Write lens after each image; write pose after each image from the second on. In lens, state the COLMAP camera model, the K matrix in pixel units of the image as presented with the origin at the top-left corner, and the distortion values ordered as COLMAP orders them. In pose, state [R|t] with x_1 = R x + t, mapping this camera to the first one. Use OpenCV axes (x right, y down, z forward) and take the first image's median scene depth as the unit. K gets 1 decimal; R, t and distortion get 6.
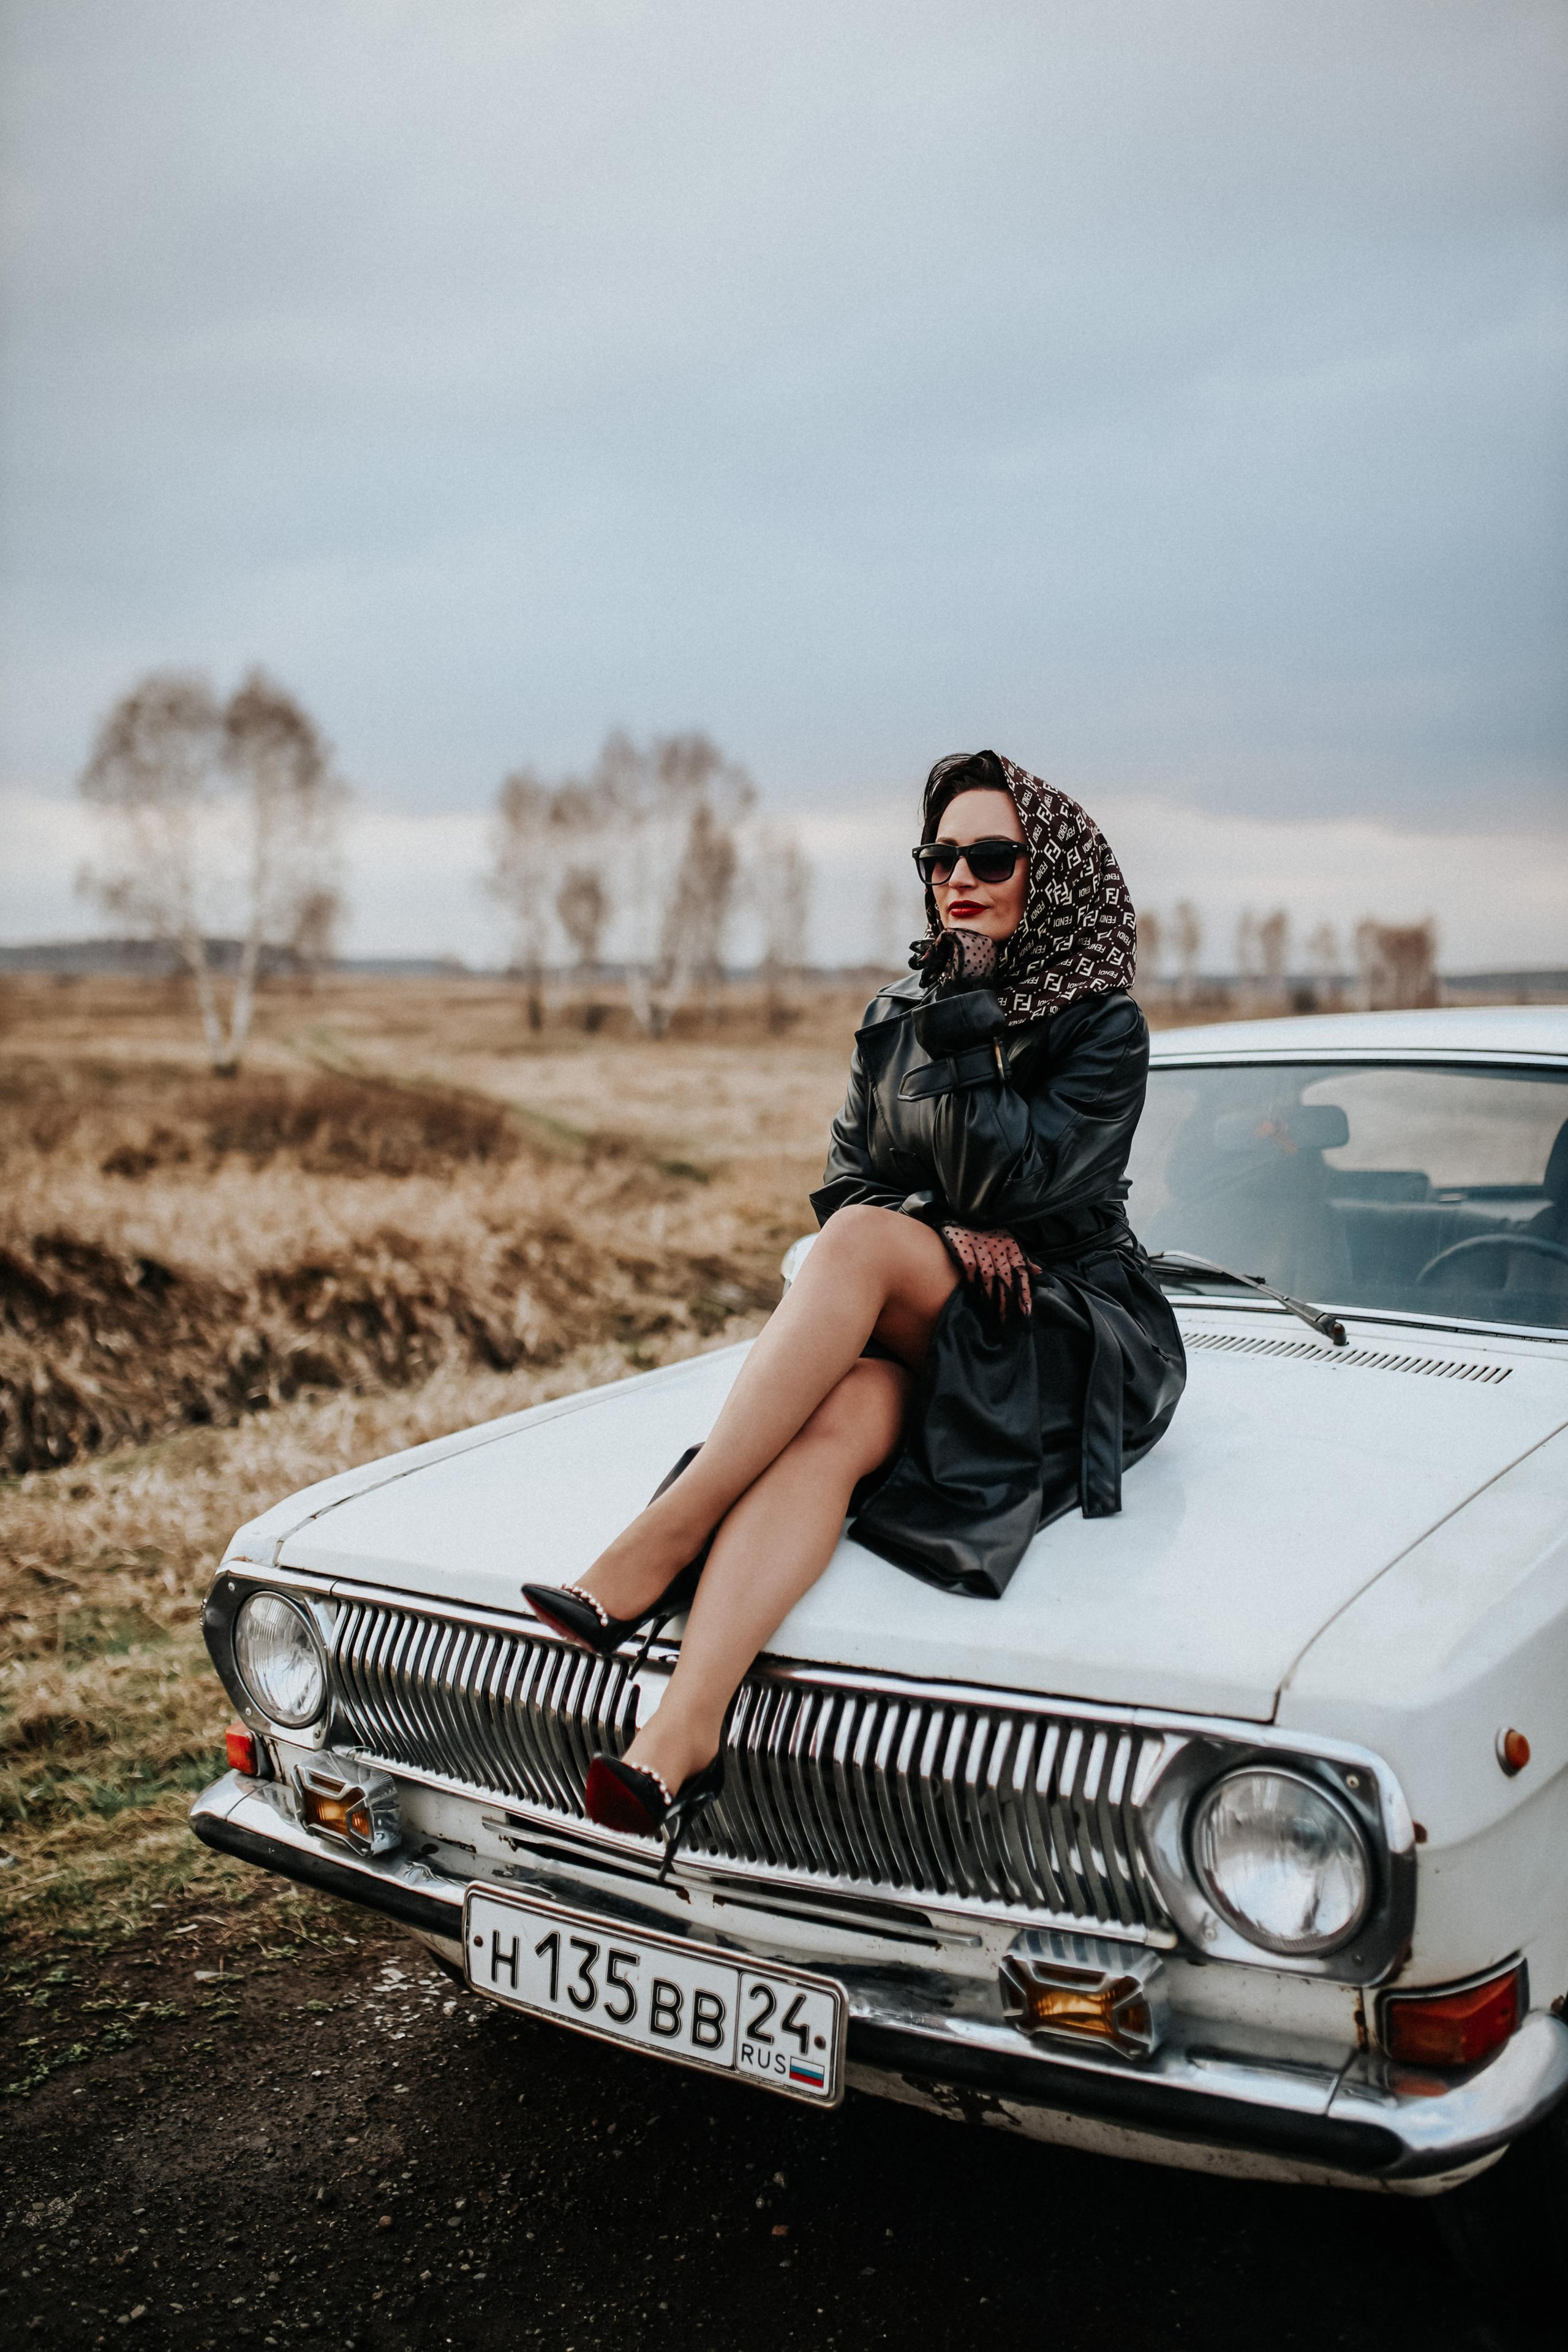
lens RADIAL K [[2257.7, 0, 793.0], [0, 2257.7, 1167.7], [0, 0, 1]] dist [-0.058920, 0.098167]
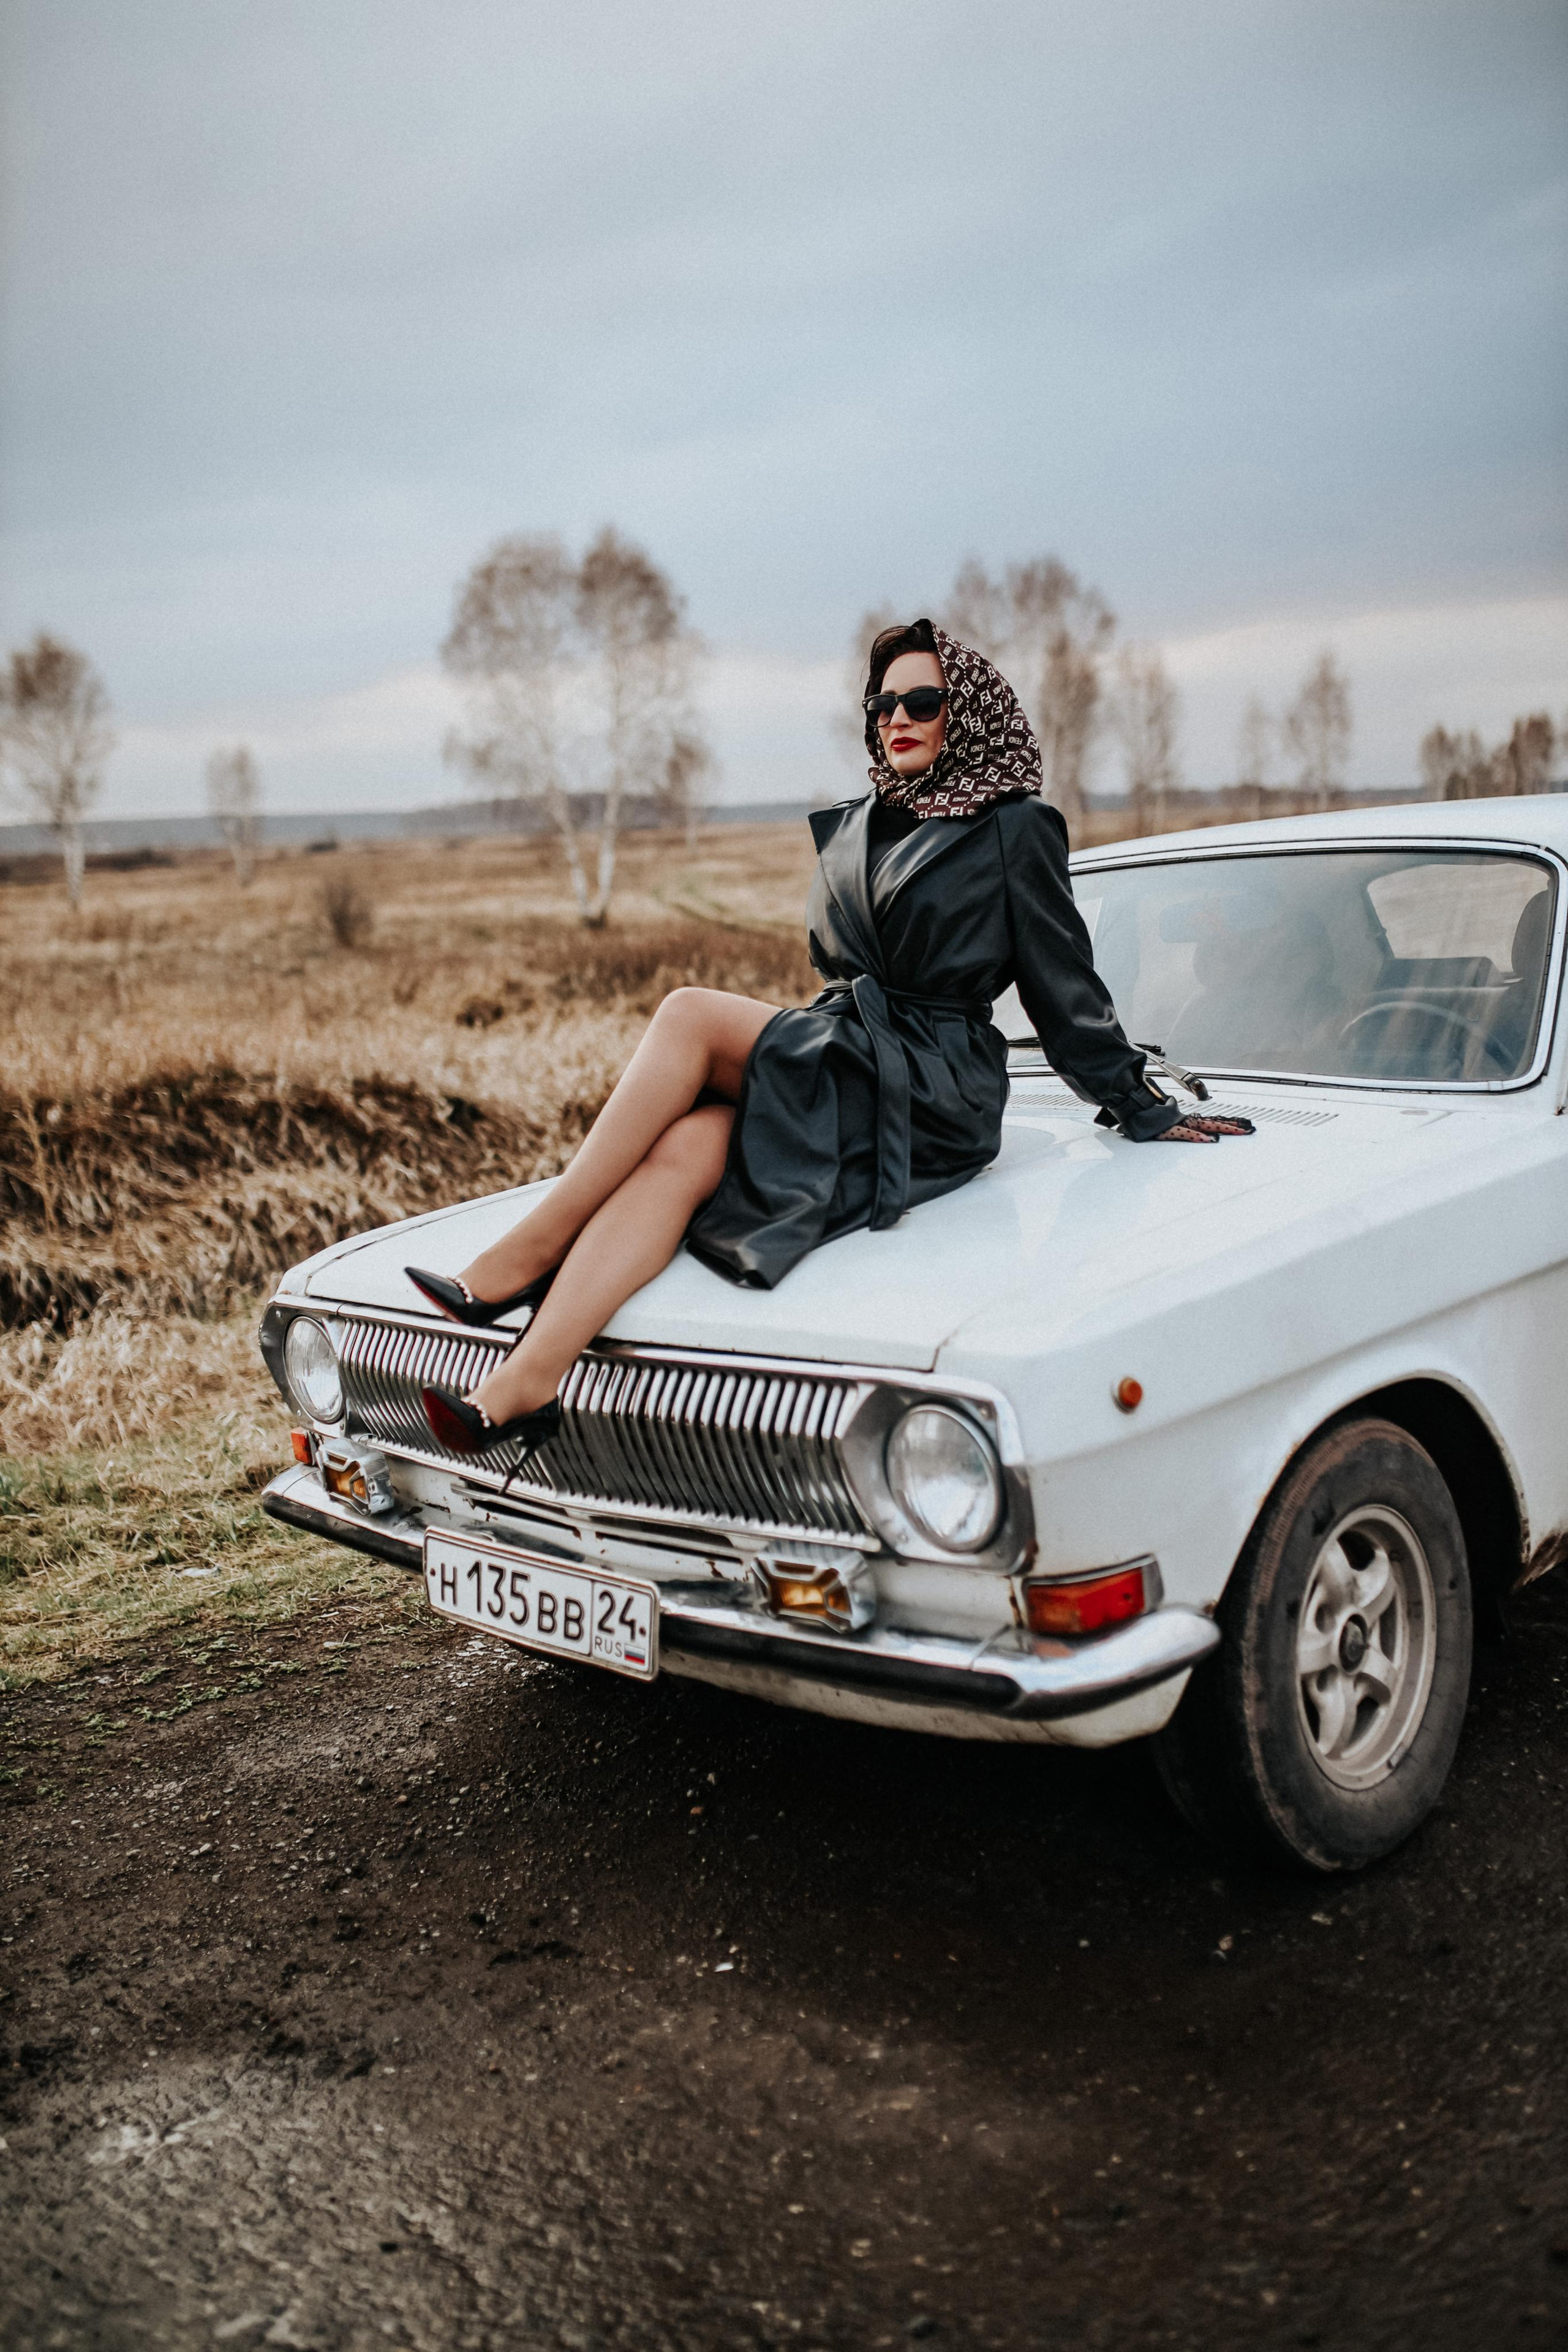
lens RADIAL K [[2257.7, 0, 793.0], [0, 2257.7, 1167.7], [0, 0, 1]] dist [-0.058920, 0.098167]
pose [[0.984933, -0.025832, -0.170994, 0.246724], [0.038019, 0.996935, 0.068382, 0.027846], [0.168703, -0.073853, 0.982896, -0.185397]]
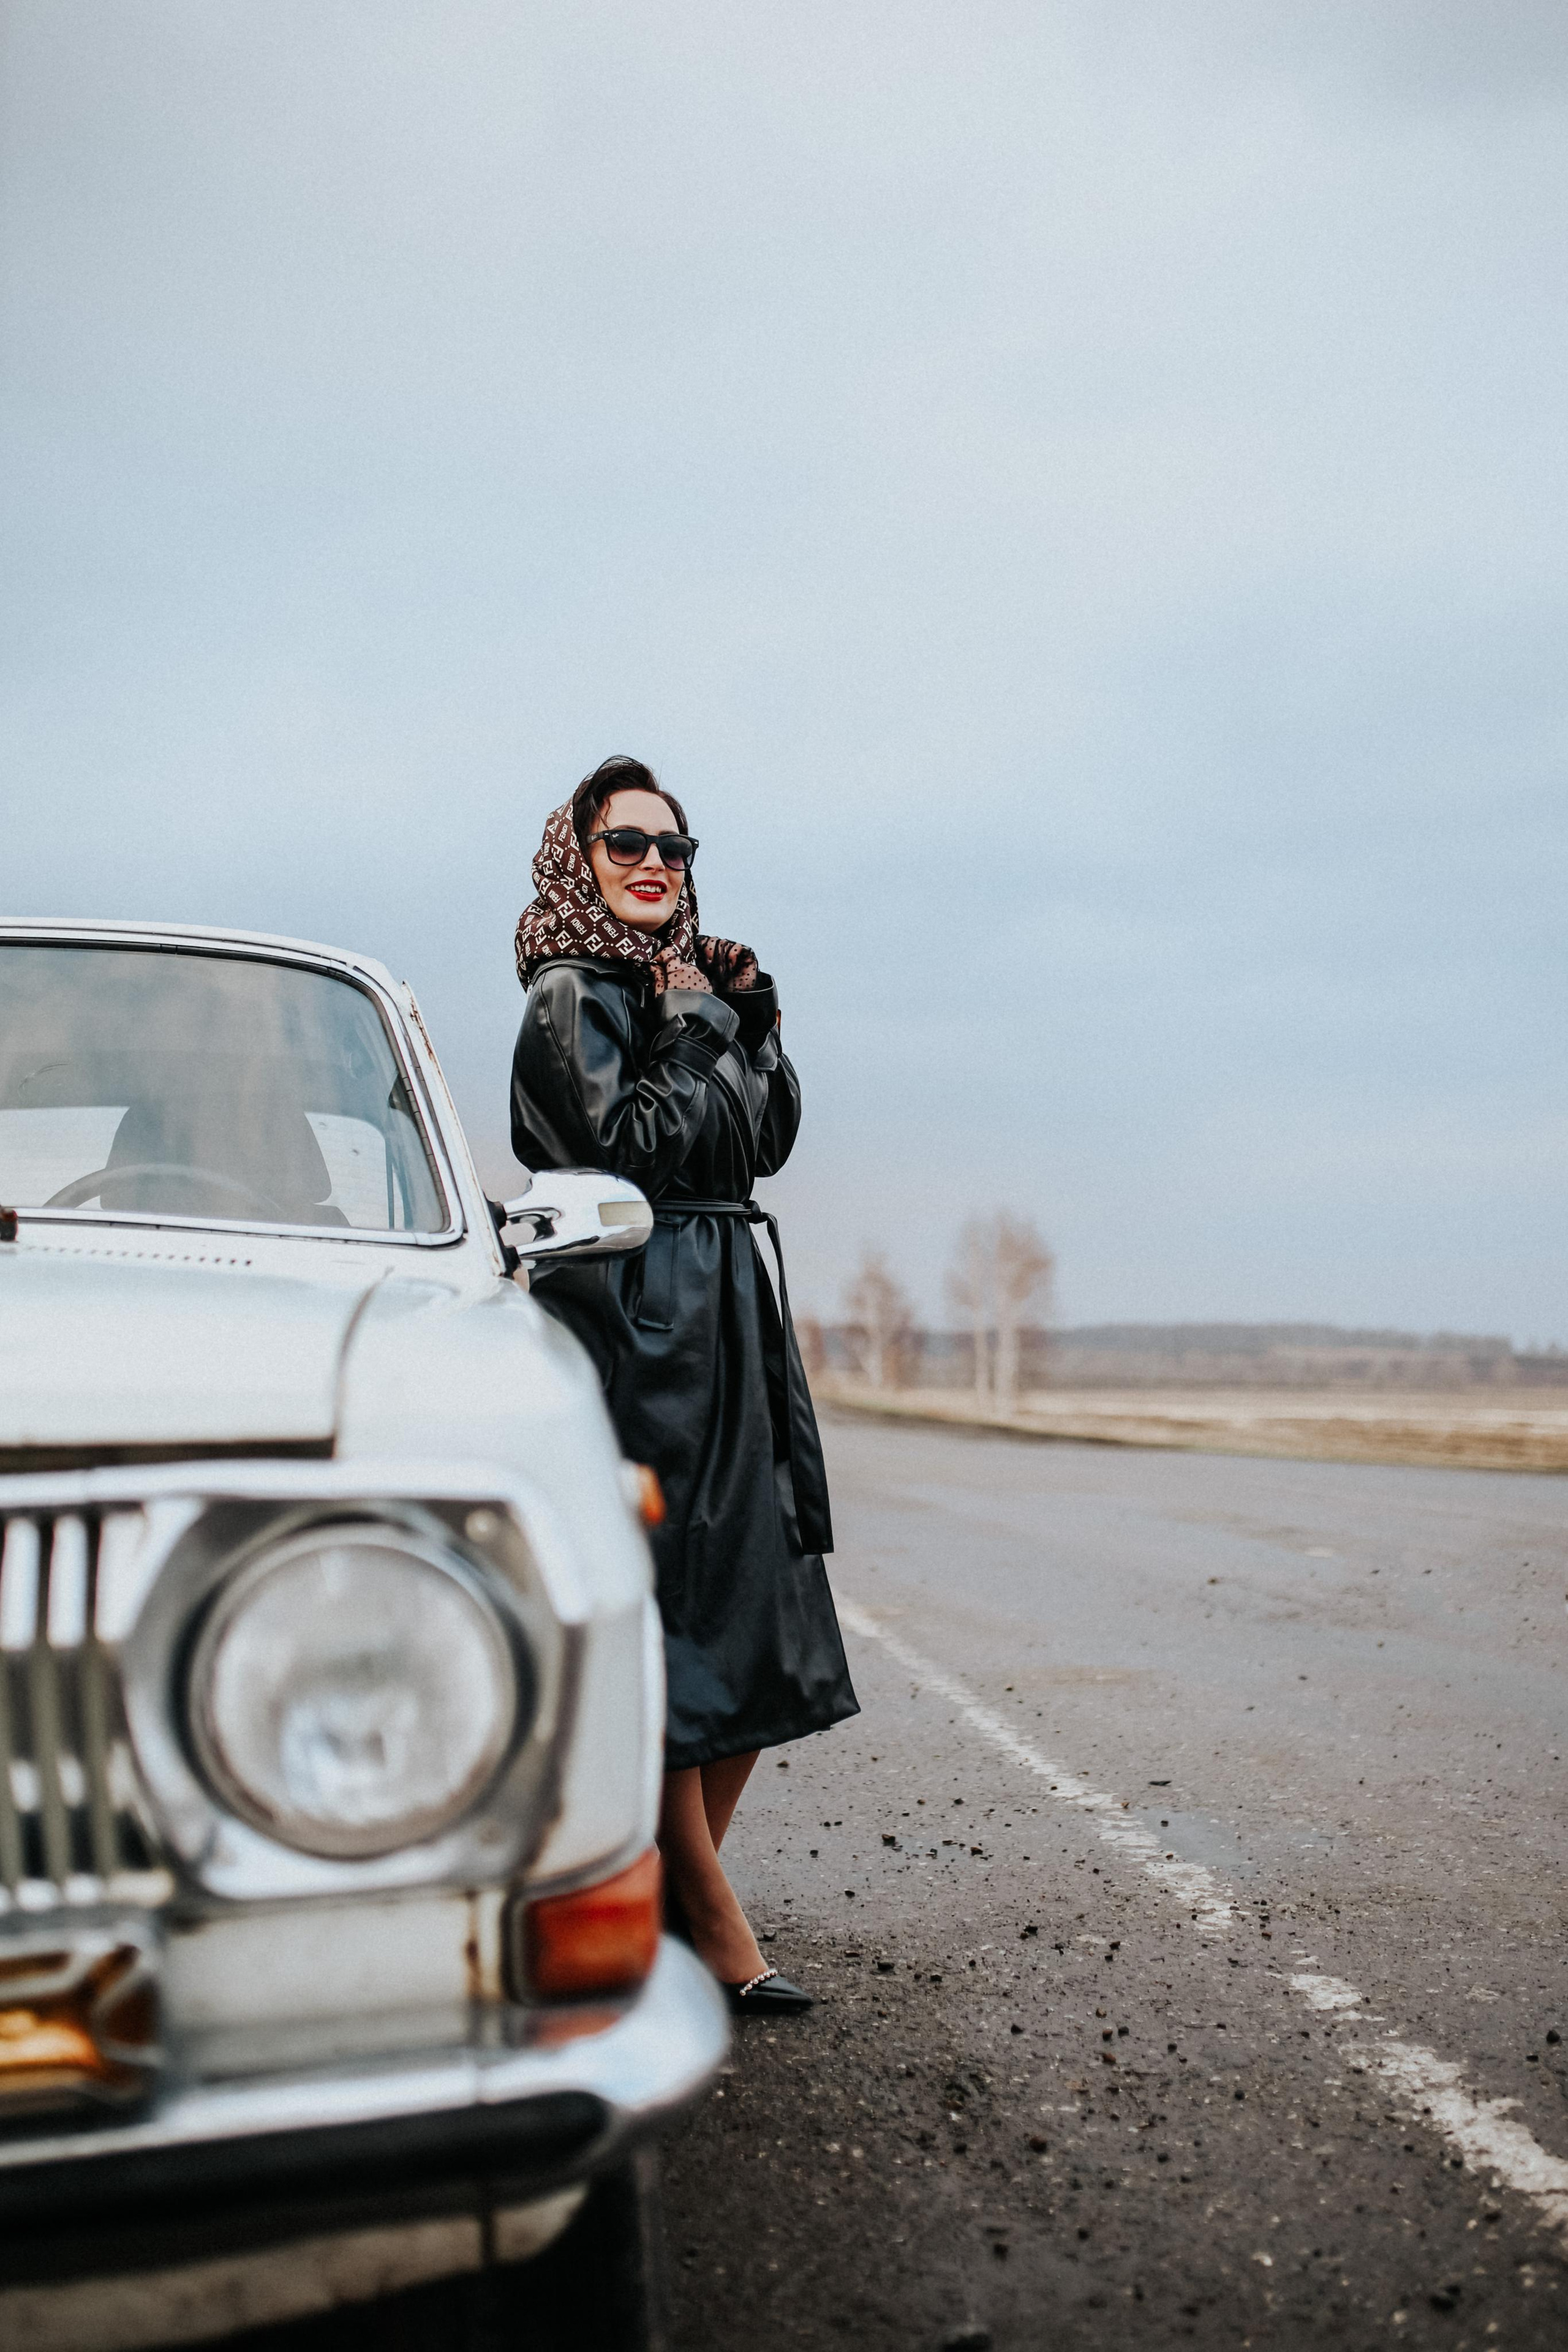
lens RADIAL K [[2410.4, 0, 784.0], [0, 2410.4, 1176.0], [0, 0, 1]] dist [-0.044979, 0.084908]
pose [[0.734632, 0.047709, 0.676786, -0.096091], [0.055067, 0.990041, -0.129564, 0.179852], [-0.676228, 0.132450, 0.724688, 0.303652]]
